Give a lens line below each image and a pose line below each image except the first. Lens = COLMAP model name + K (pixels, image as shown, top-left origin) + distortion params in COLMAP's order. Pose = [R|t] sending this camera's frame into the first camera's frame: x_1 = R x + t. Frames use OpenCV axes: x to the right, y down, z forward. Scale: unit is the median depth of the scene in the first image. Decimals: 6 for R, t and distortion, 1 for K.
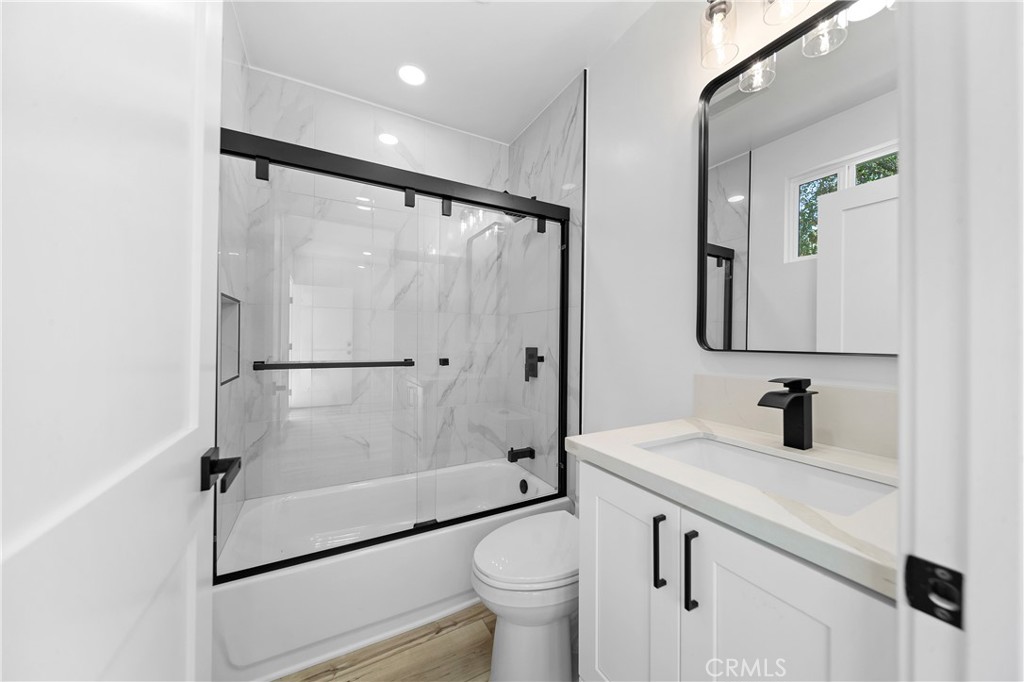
lens RADIAL K [[355.5, 0, 517.0], [0, 355.5, 335.5], [0, 0, 1]] dist [-0.000366, -0.000048]
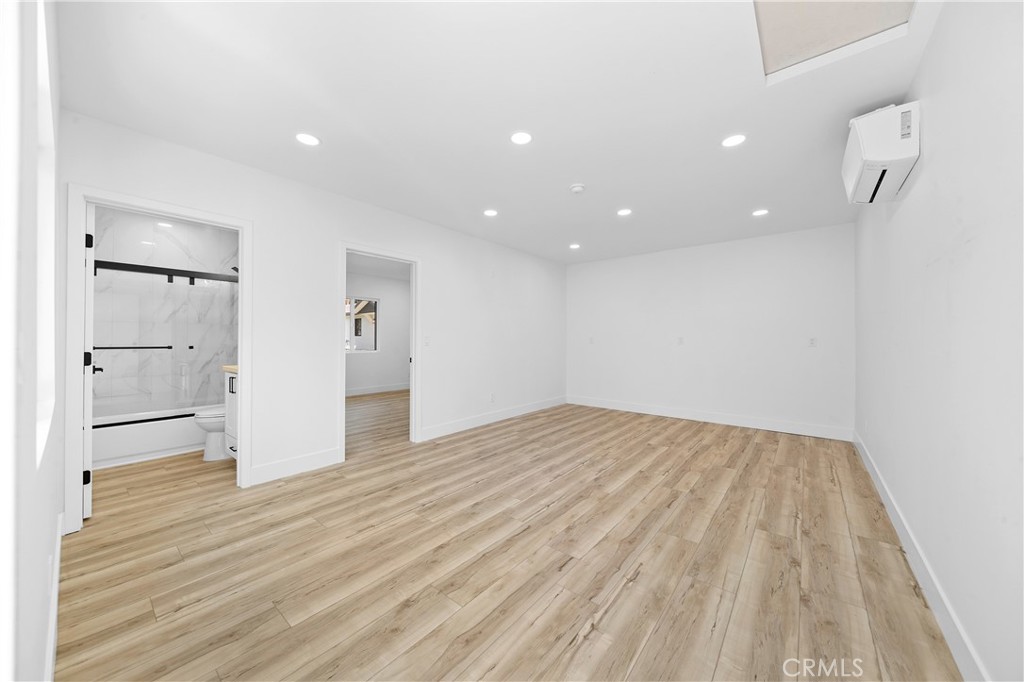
lens RADIAL K [[355.5, 0, 517.0], [0, 355.5, 335.5], [0, 0, 1]] dist [-0.000366, -0.000048]
pose [[0.926476, -0.007829, 0.376274, 0.718880], [0.007728, 0.999969, 0.001778, 0.006985], [-0.376276, 0.001261, 0.926507, -1.571998]]
